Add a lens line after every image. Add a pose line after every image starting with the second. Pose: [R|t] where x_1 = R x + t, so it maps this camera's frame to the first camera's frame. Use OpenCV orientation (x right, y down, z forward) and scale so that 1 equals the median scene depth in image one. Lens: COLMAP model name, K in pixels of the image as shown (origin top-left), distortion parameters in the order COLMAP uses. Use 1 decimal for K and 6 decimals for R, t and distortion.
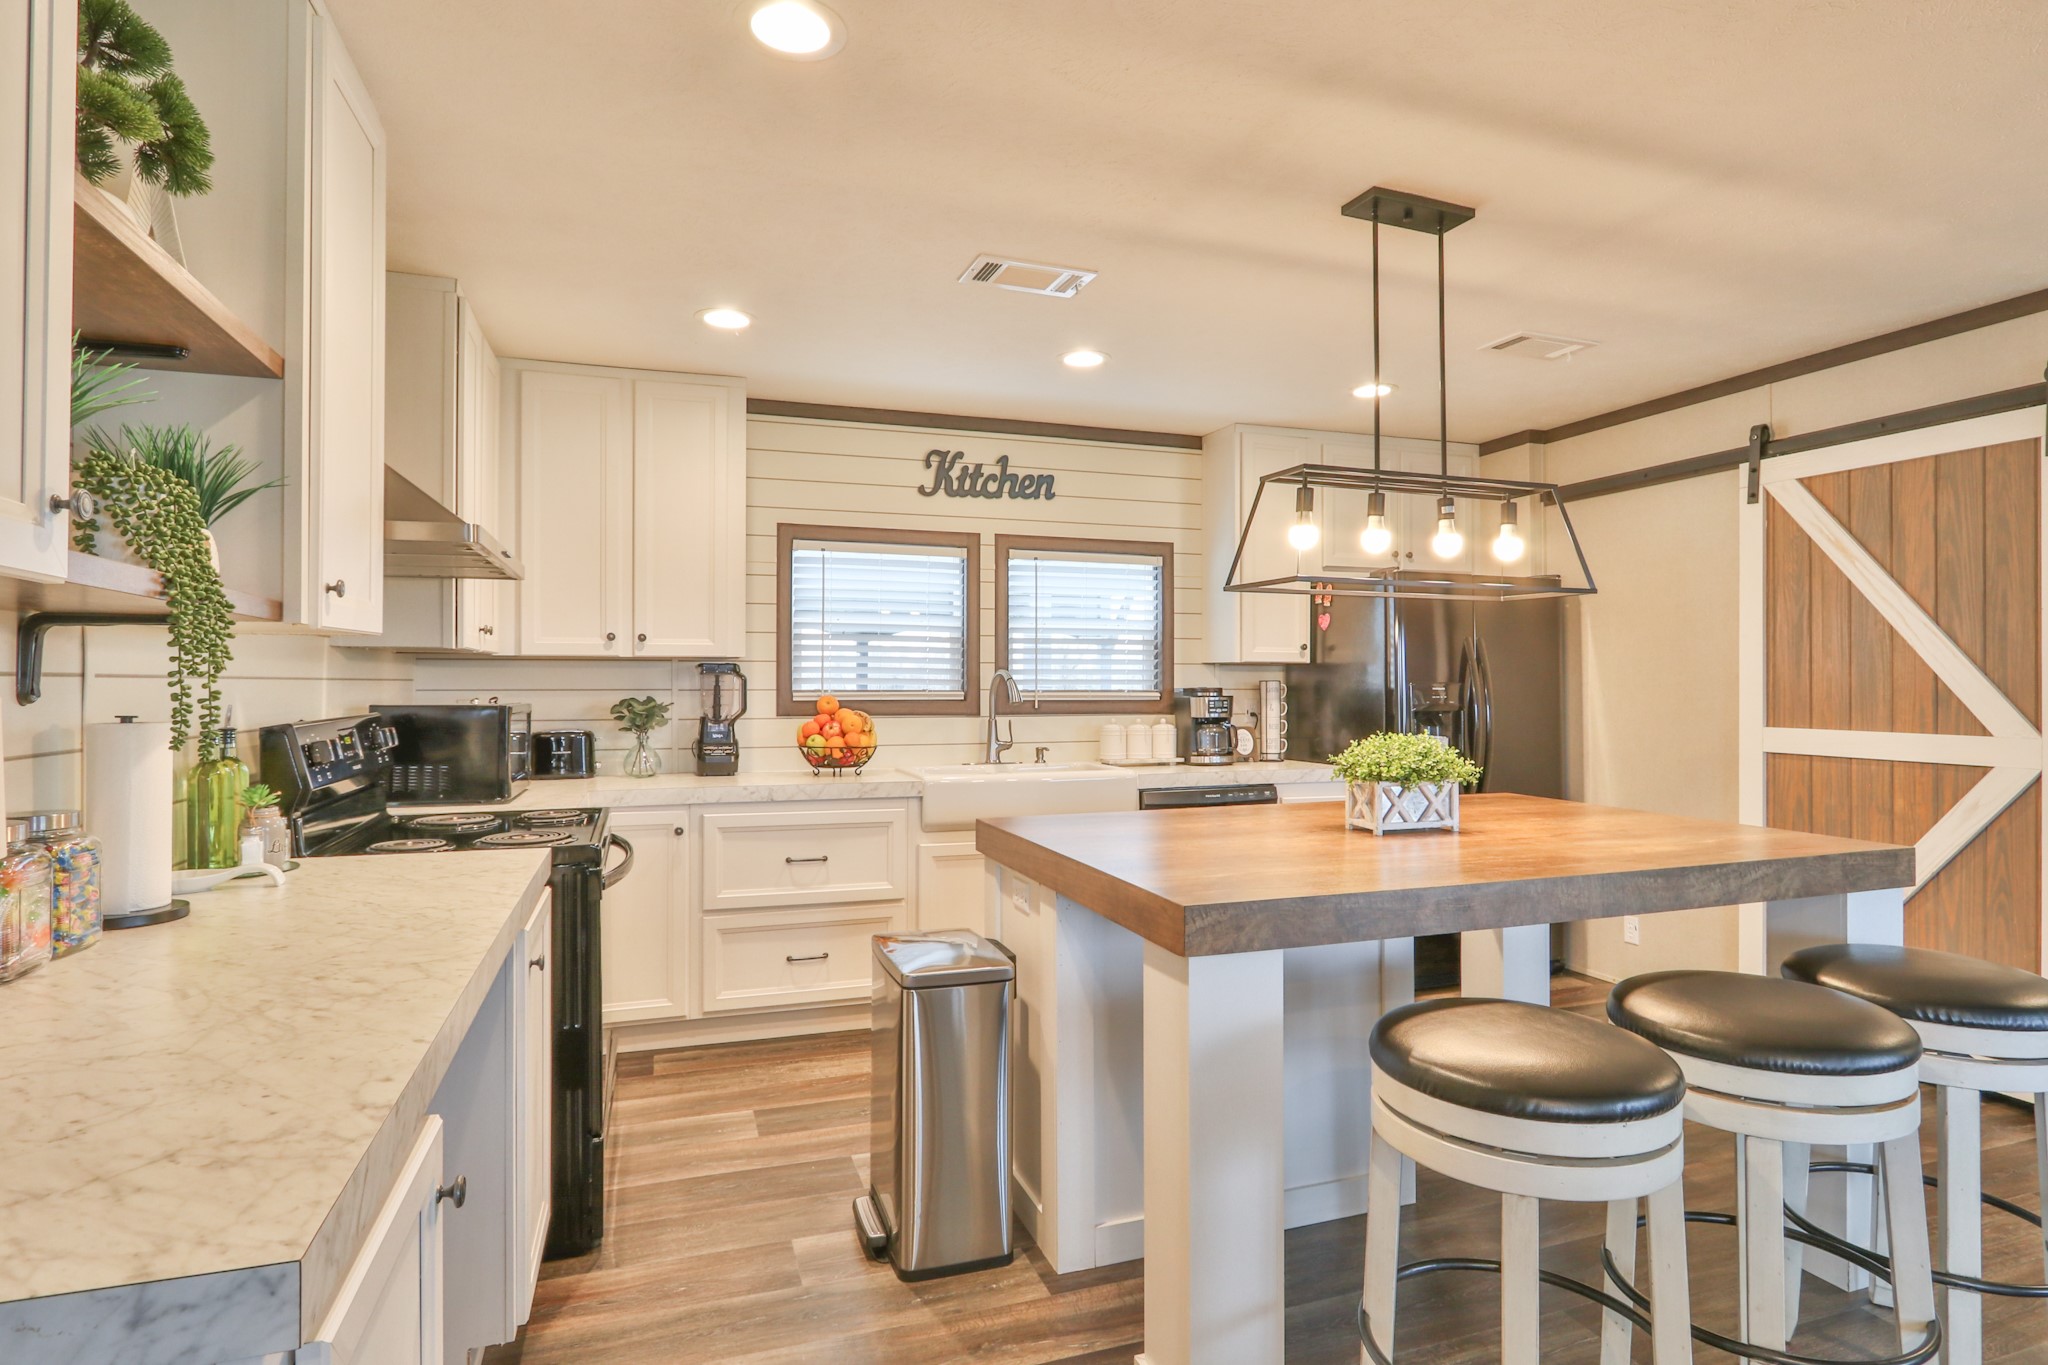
lens RADIAL K [[1067.3, 0, 1048.2], [0, 1067.3, 672.3], [0, 0, 1]] dist [-0.016349, 0.002199]
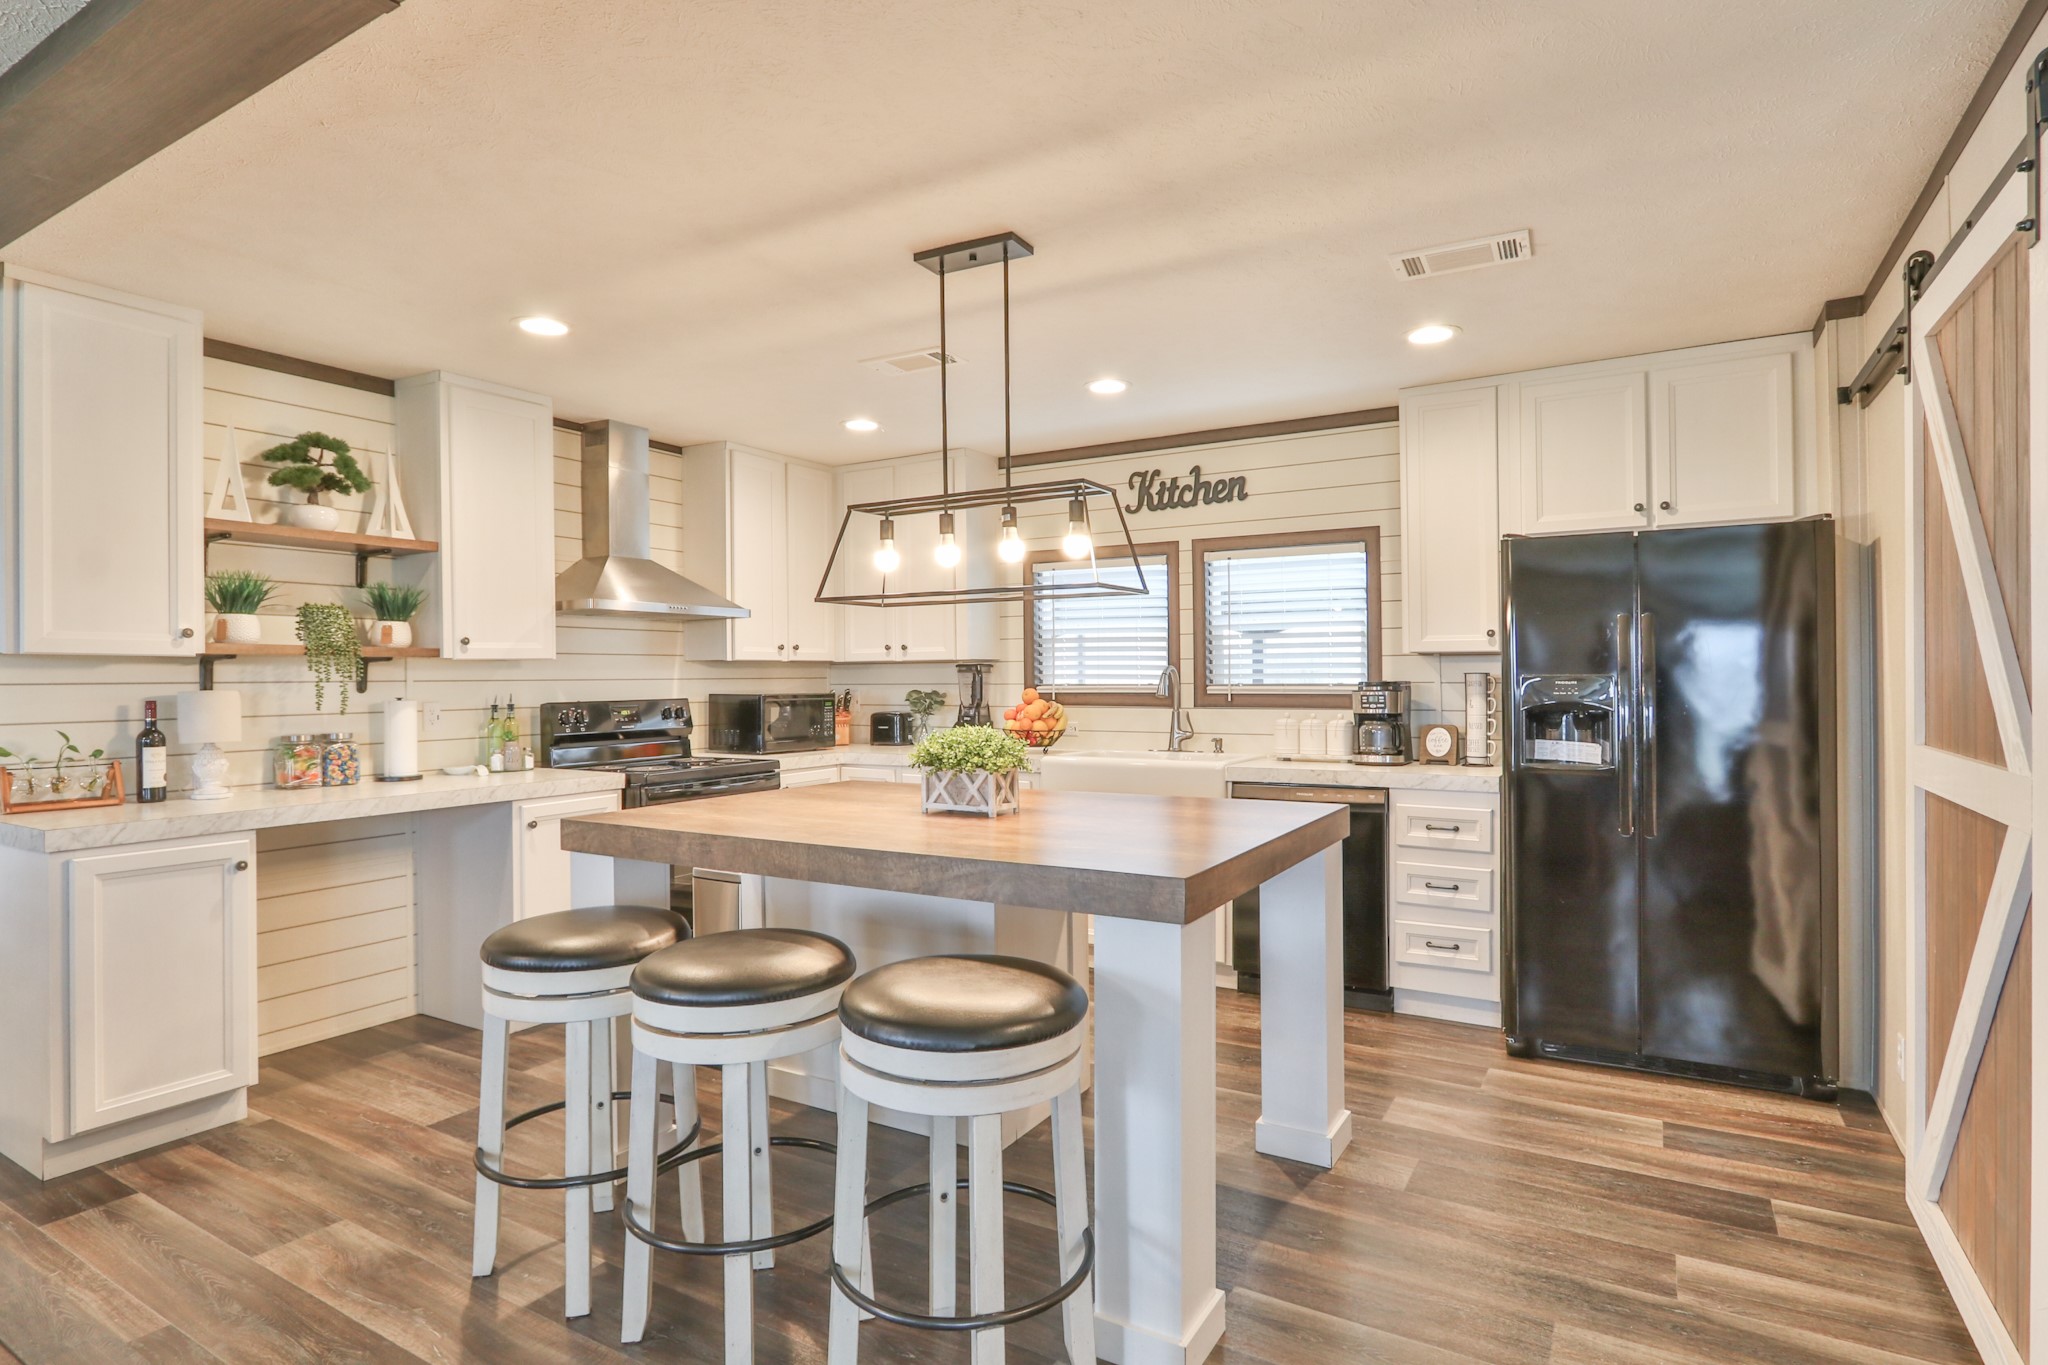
lens RADIAL K [[1067.3, 0, 1030.4], [0, 1067.3, 671.8], [0, 0, 1]] dist [-0.016349, 0.002199]
pose [[0.640153, -0.008264, -0.768203, 0.682129], [0.014716, 0.999891, 0.001506, 0.000071], [0.768106, -0.012269, 0.640205, 0.184073]]
